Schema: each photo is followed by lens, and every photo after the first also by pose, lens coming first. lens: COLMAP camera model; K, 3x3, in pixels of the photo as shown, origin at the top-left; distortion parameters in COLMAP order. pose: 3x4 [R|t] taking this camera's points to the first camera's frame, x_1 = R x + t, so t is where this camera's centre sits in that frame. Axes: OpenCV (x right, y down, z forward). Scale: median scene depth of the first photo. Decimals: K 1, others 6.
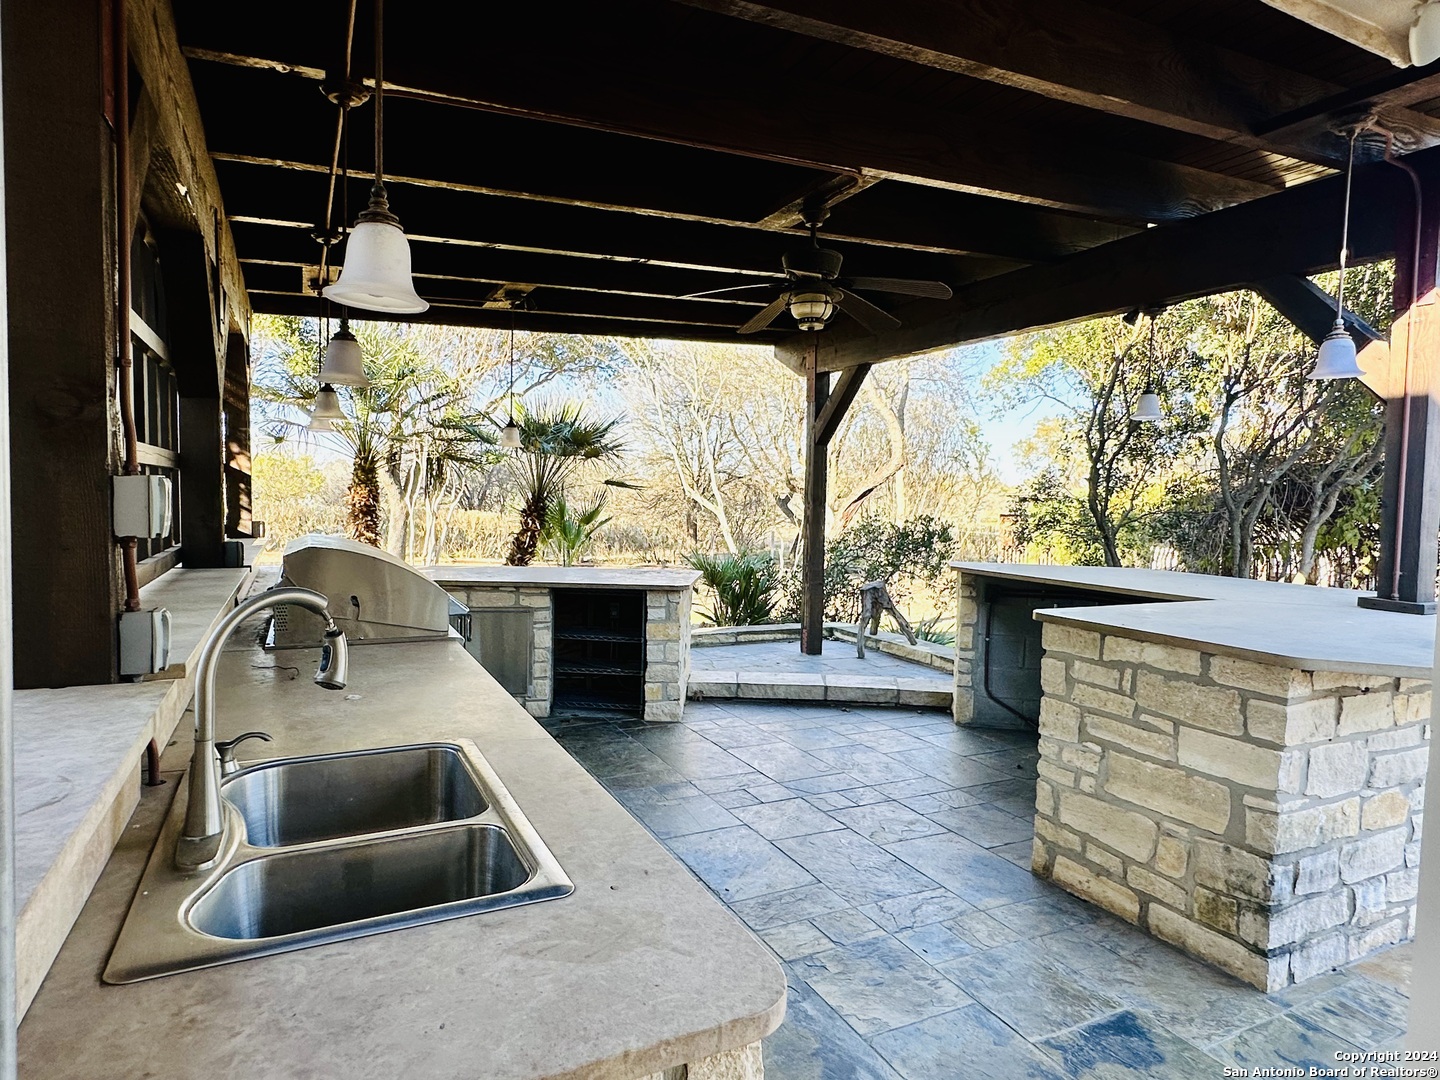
lens RADIAL K [[870.2, 0, 720.0], [0, 870.2, 540.0], [0, 0, 1]] dist [0.000693, 0.000312]
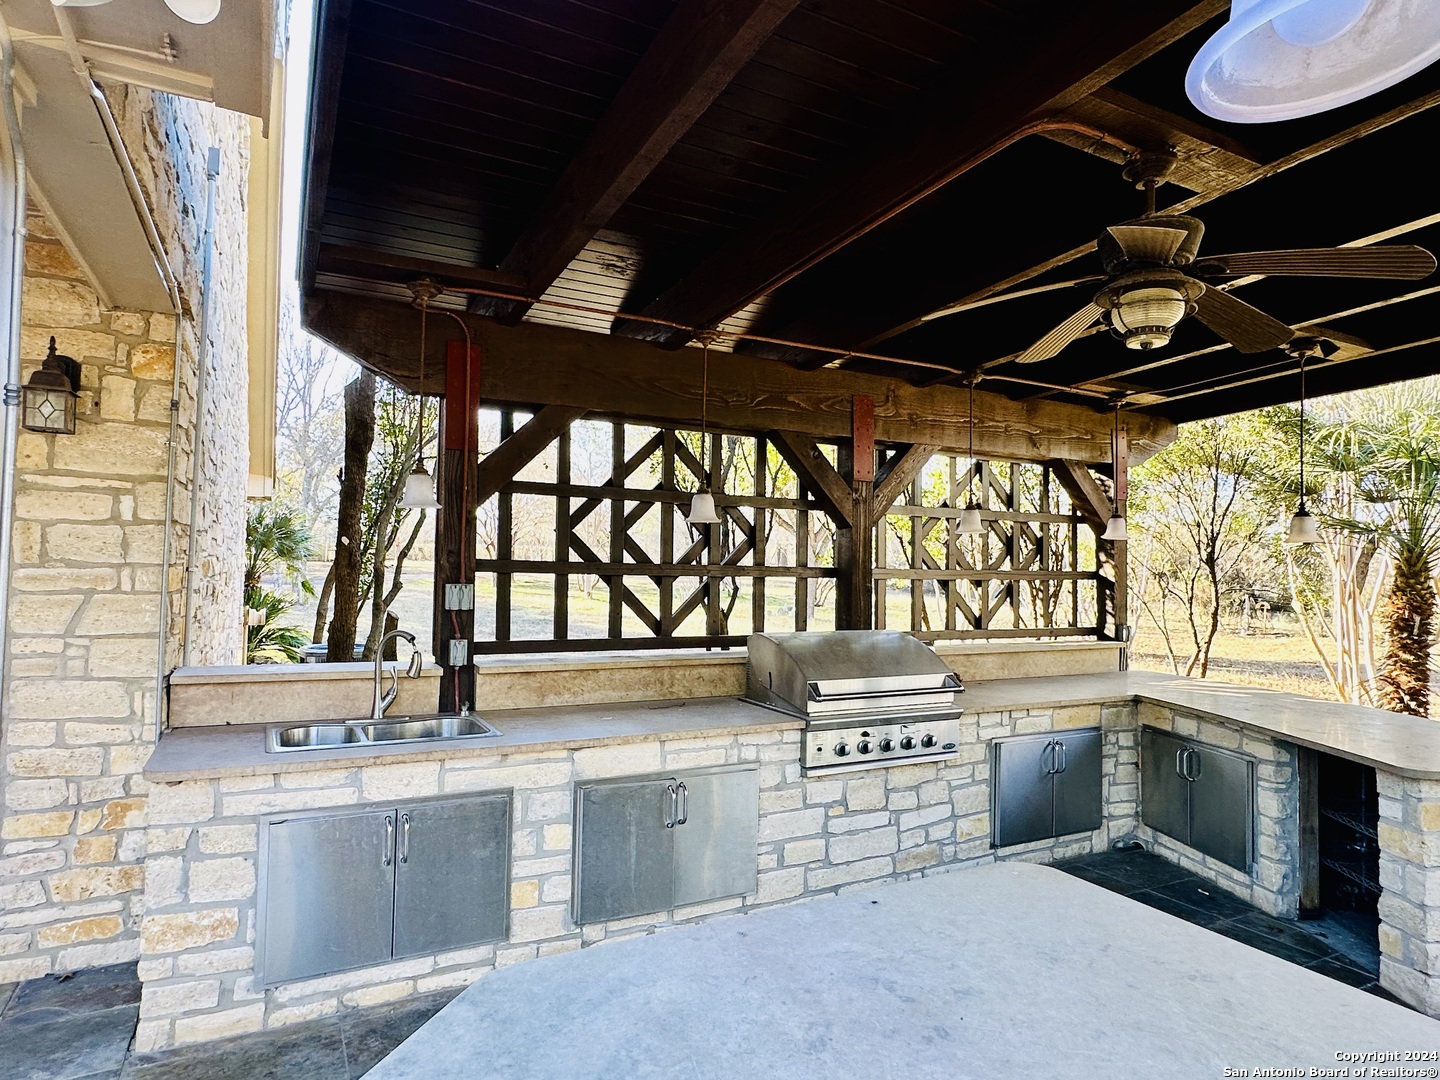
lens RADIAL K [[870.2, 0, 720.0], [0, 870.2, 540.0], [0, 0, 1]] dist [0.000693, 0.000312]
pose [[0.043882, -0.049612, -0.997804, 0.505341], [-0.071493, 0.996050, -0.052669, -0.035679], [0.996475, 0.073647, 0.040162, 0.482061]]
